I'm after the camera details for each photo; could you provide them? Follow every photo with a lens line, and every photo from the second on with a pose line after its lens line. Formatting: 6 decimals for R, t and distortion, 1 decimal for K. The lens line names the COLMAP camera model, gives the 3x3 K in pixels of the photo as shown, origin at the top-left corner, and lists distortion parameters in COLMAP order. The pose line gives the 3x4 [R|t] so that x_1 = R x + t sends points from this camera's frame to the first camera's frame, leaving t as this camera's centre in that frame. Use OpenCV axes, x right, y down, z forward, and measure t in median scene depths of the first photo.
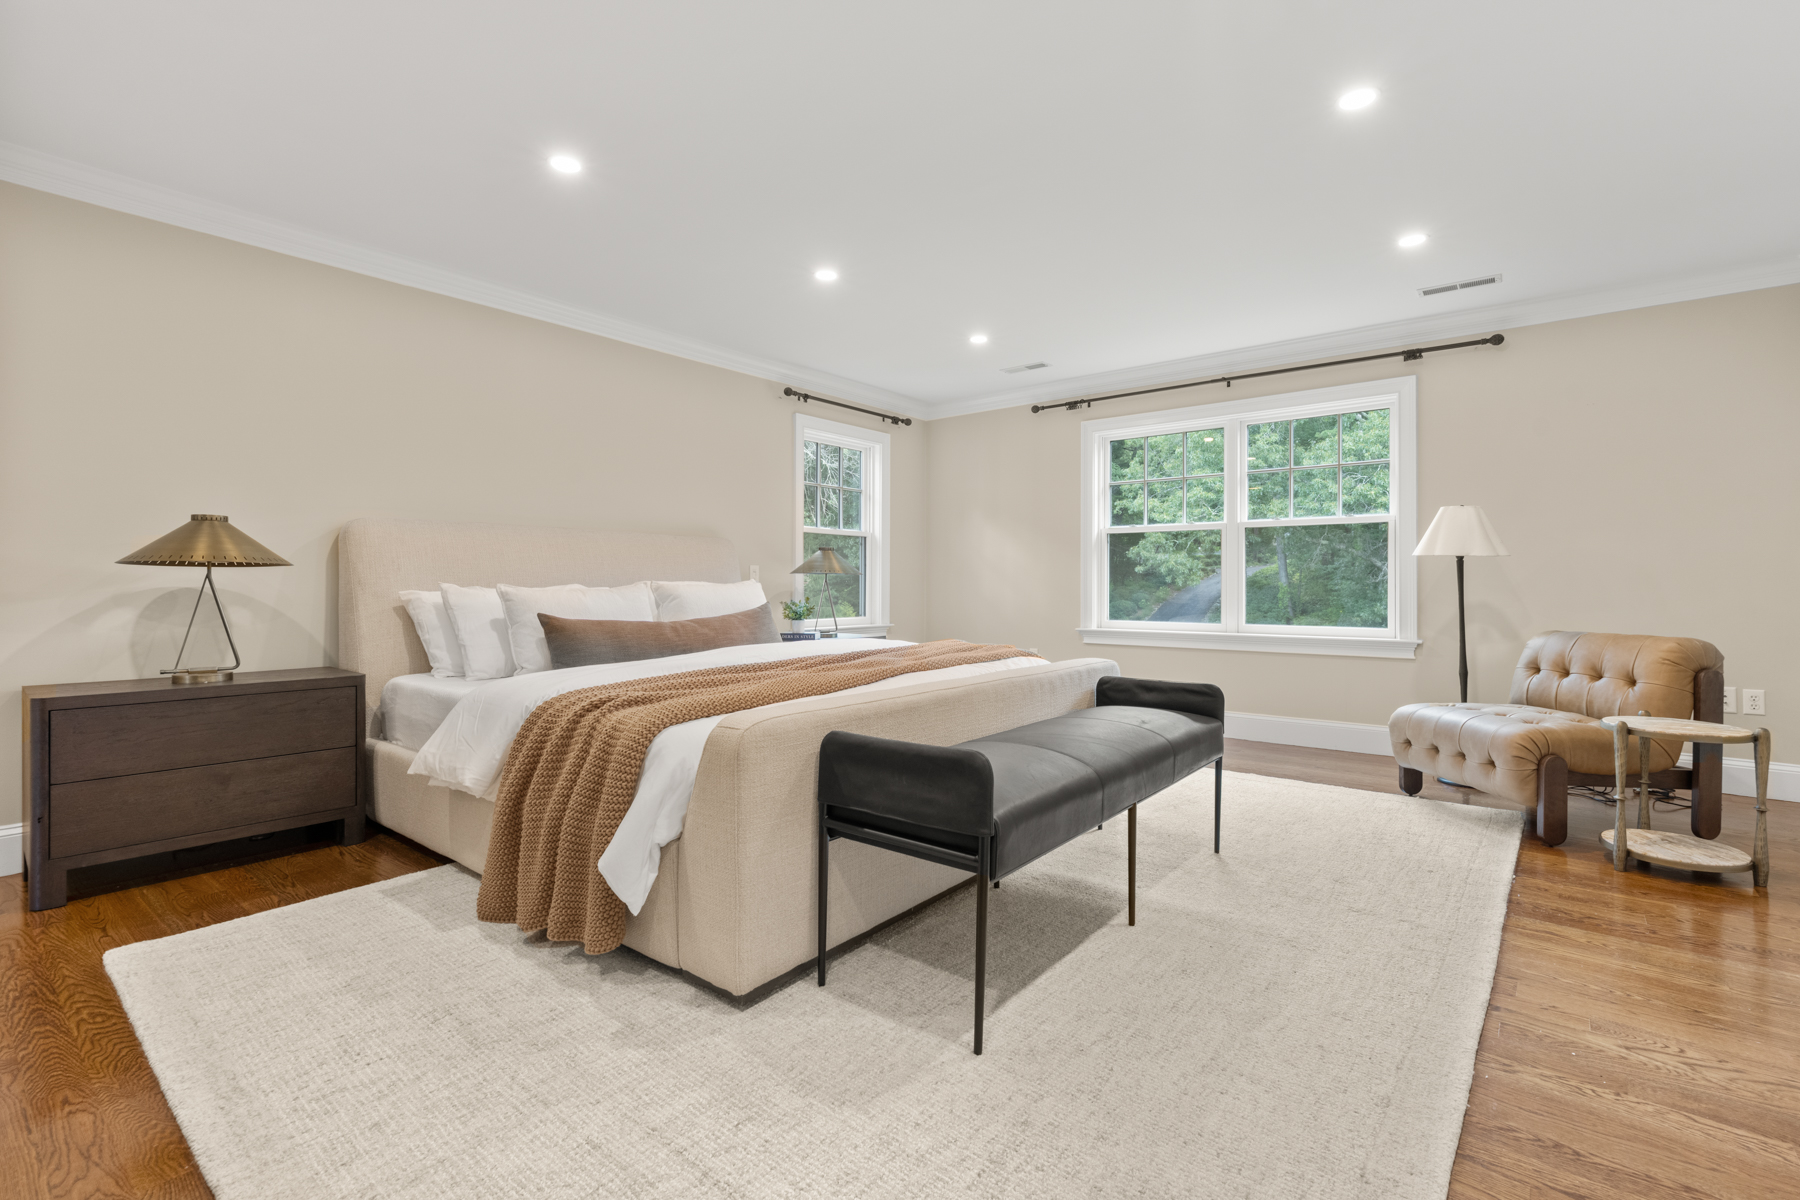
lens RADIAL K [[793.1, 0, 895.6], [0, 793.1, 593.5], [0, 0, 1]] dist [0.000559, 0.000260]
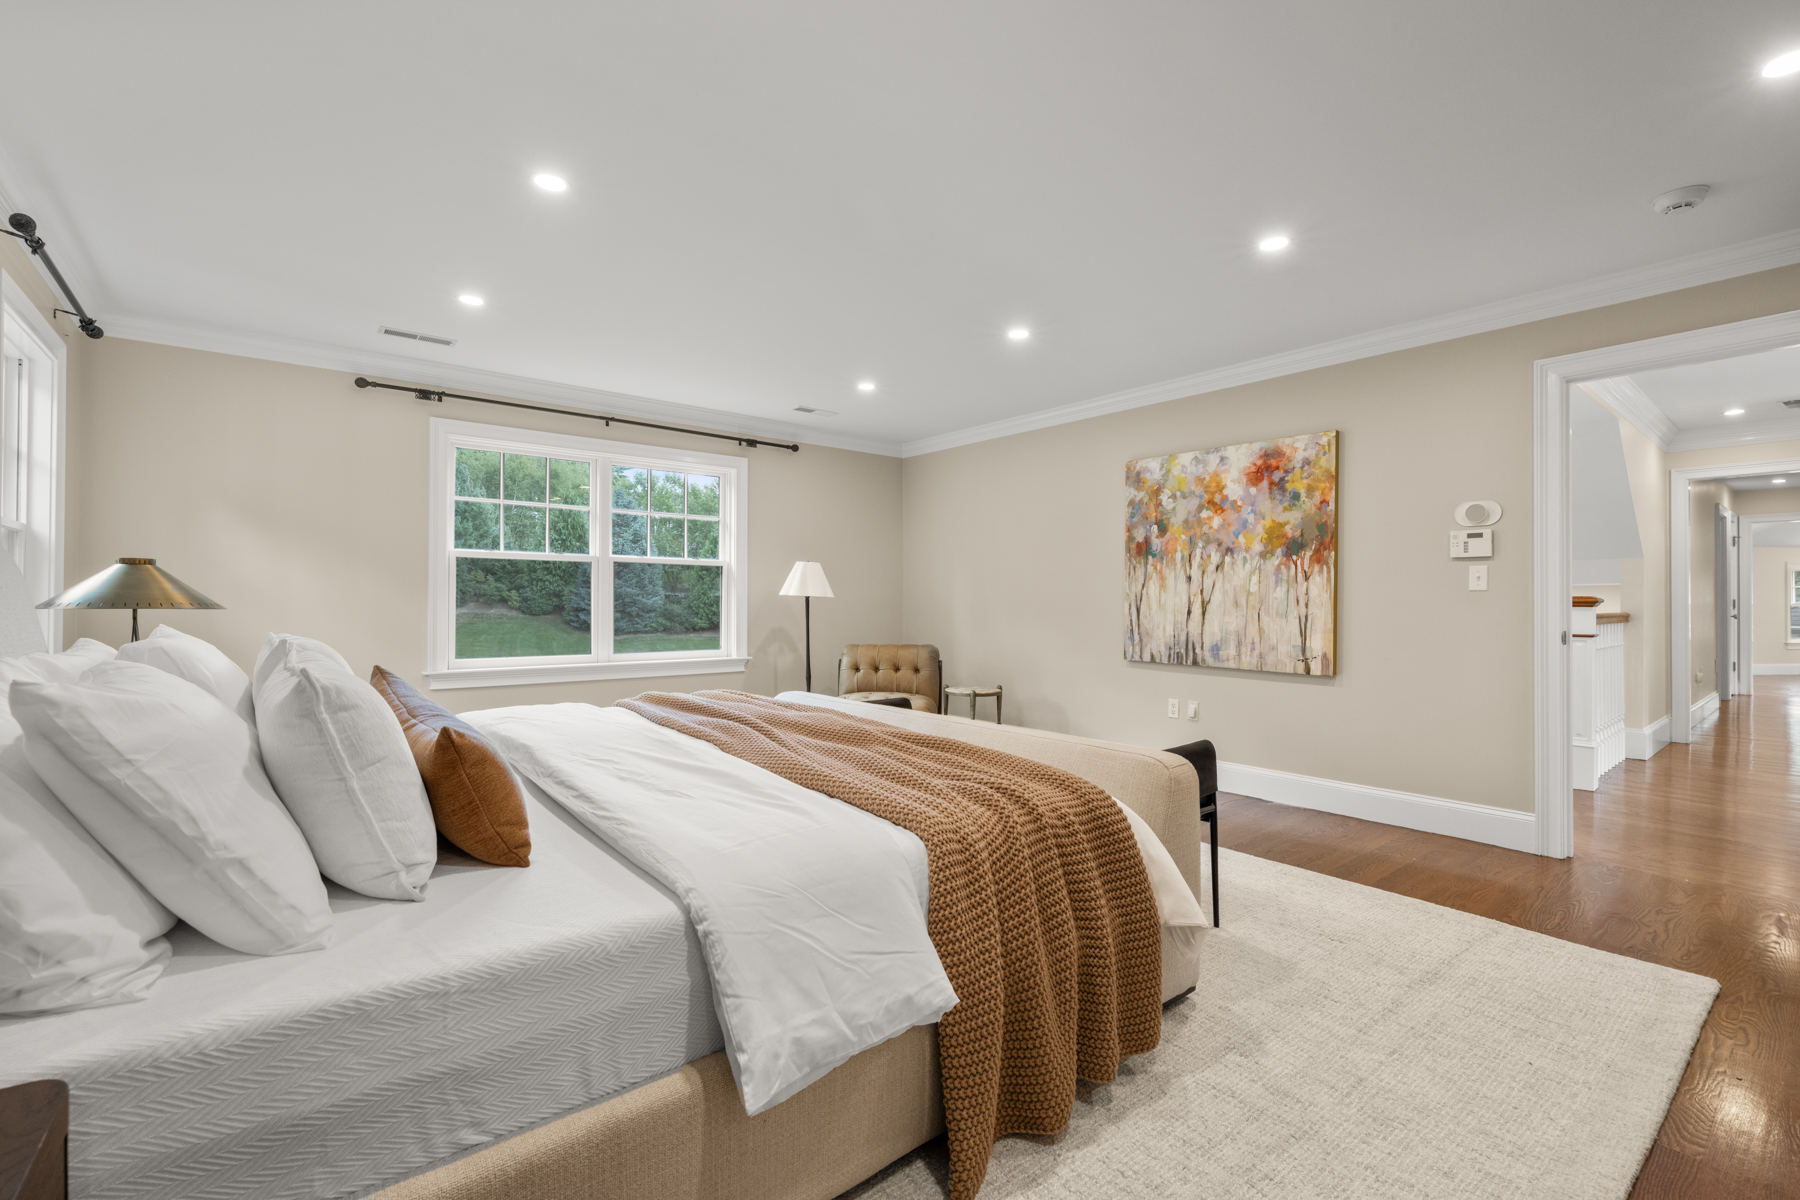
lens RADIAL K [[793.1, 0, 896.2], [0, 793.1, 596.1], [0, 0, 1]] dist [0.000559, 0.000260]
pose [[0.209266, 0.005198, 0.977845, -0.602519], [0.008103, 0.999942, -0.007050, -0.032191], [-0.977825, 0.009399, 0.209212, 0.484950]]
